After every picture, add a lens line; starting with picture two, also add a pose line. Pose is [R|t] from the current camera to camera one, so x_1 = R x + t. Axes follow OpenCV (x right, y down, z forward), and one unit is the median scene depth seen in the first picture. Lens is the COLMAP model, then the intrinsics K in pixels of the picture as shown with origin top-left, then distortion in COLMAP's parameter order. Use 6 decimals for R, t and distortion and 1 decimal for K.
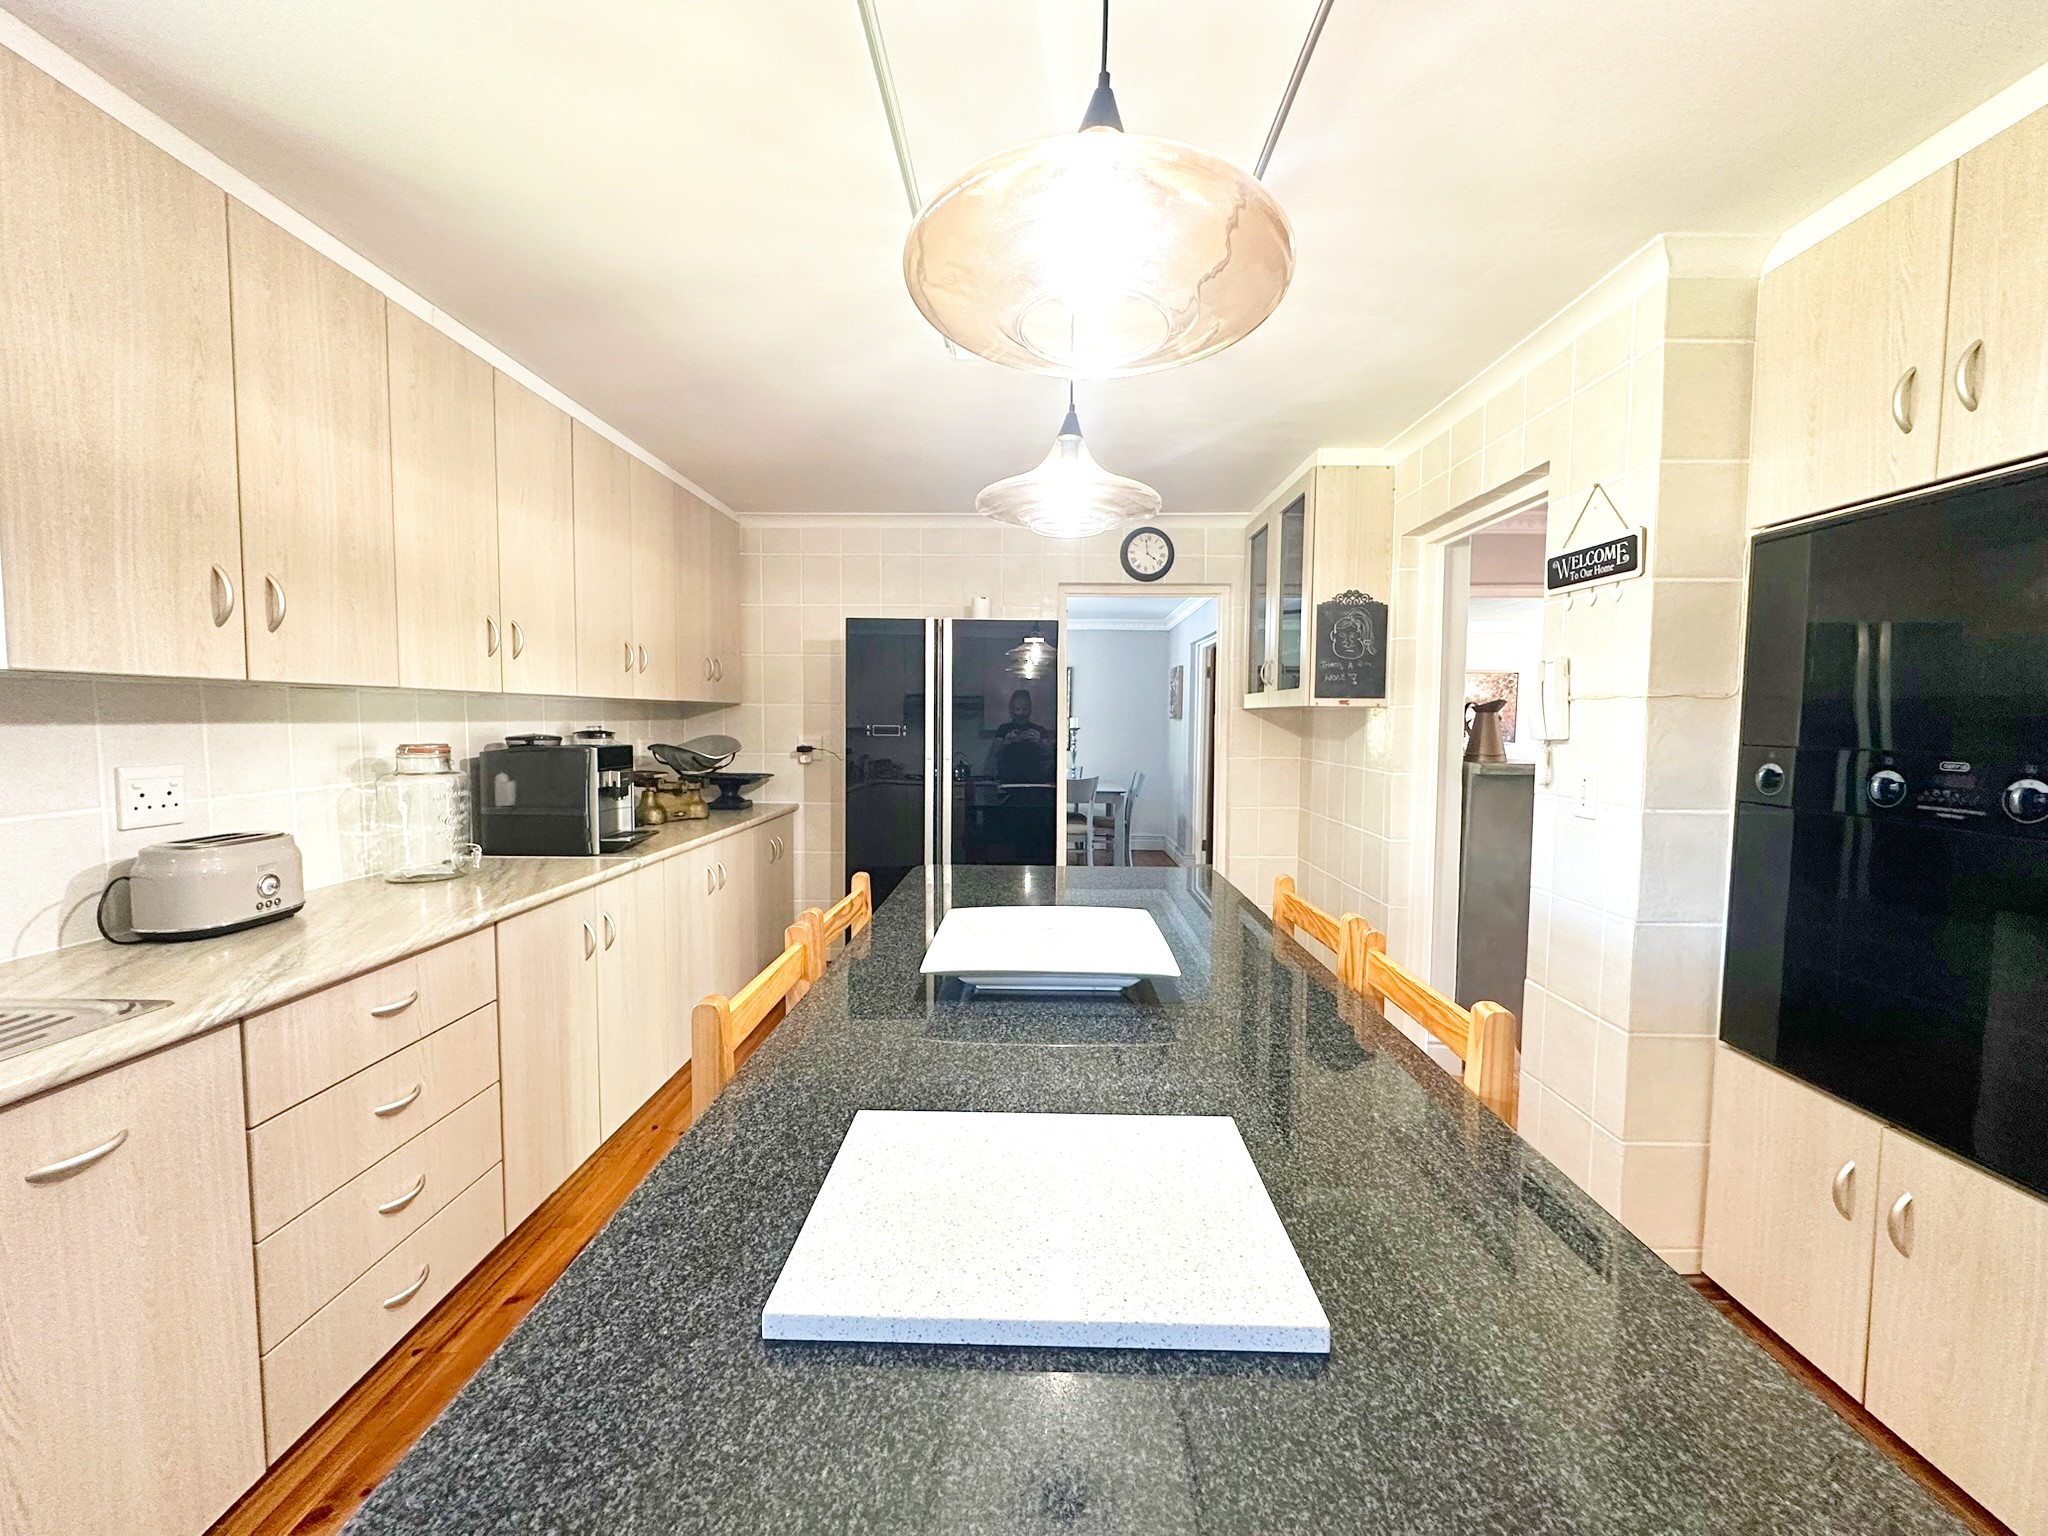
lens RADIAL K [[817.5, 0, 1024.1], [0, 817.5, 768.5], [0, 0, 1]] dist [-0.000079, -0.000138]
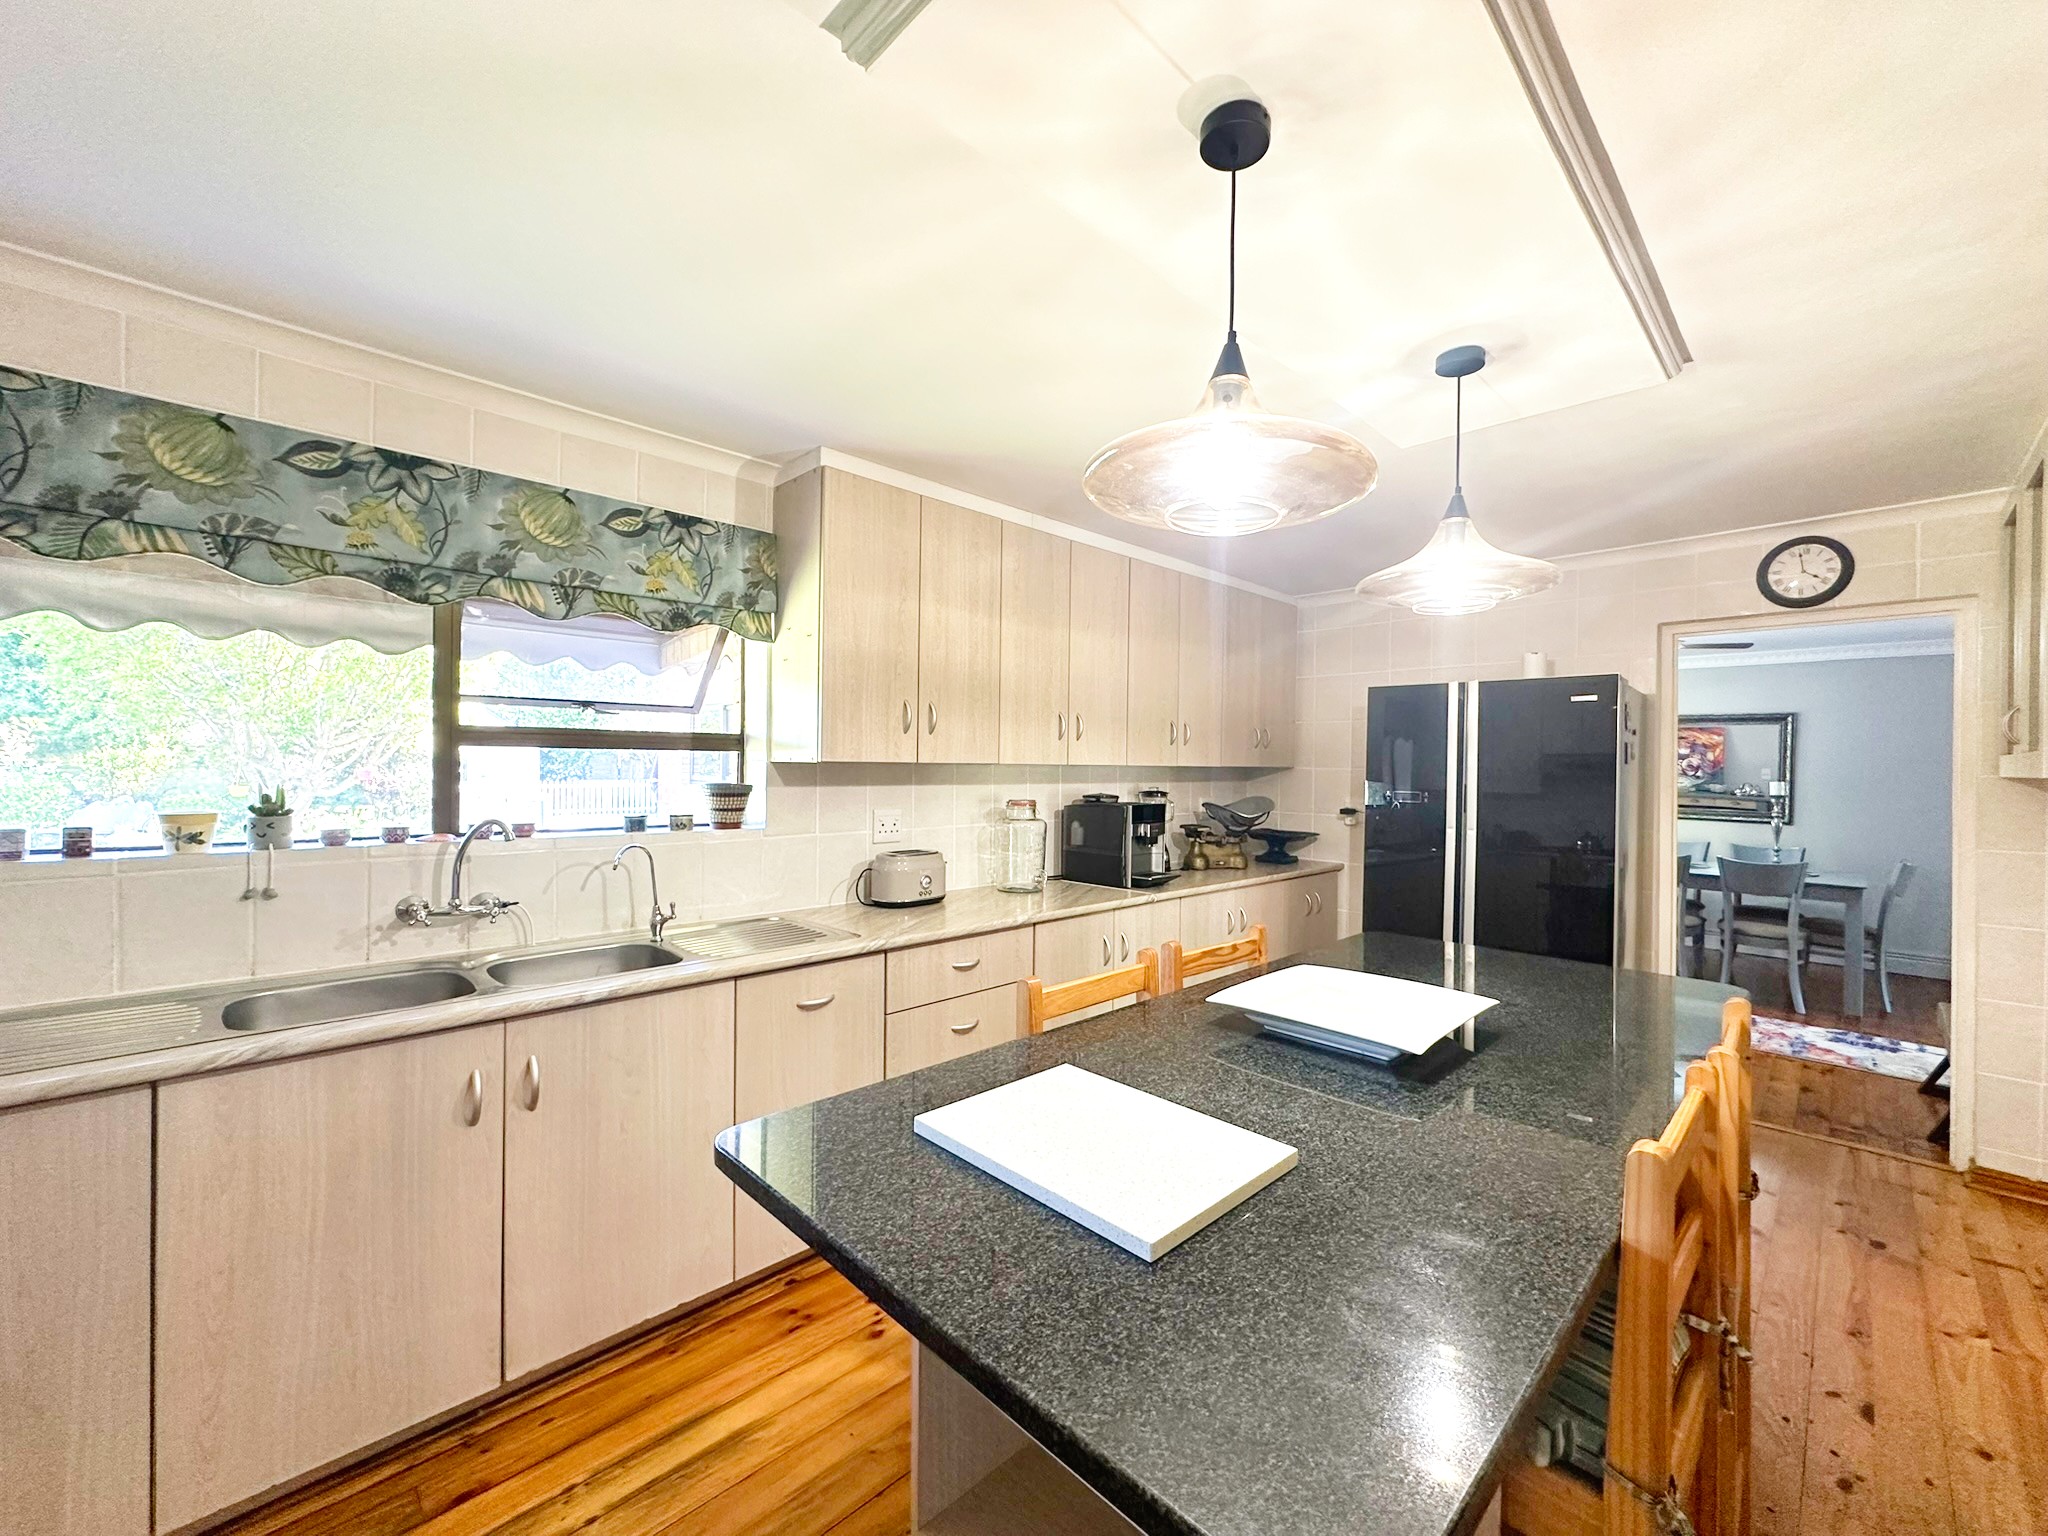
lens RADIAL K [[817.5, 0, 1019.3], [0, 817.5, 770.1], [0, 0, 1]] dist [-0.000079, -0.000138]
pose [[0.708308, 0.005207, -0.705885, 0.315602], [-0.050208, 0.997812, -0.043020, -0.019384], [0.704116, 0.065912, 0.707019, -0.061015]]
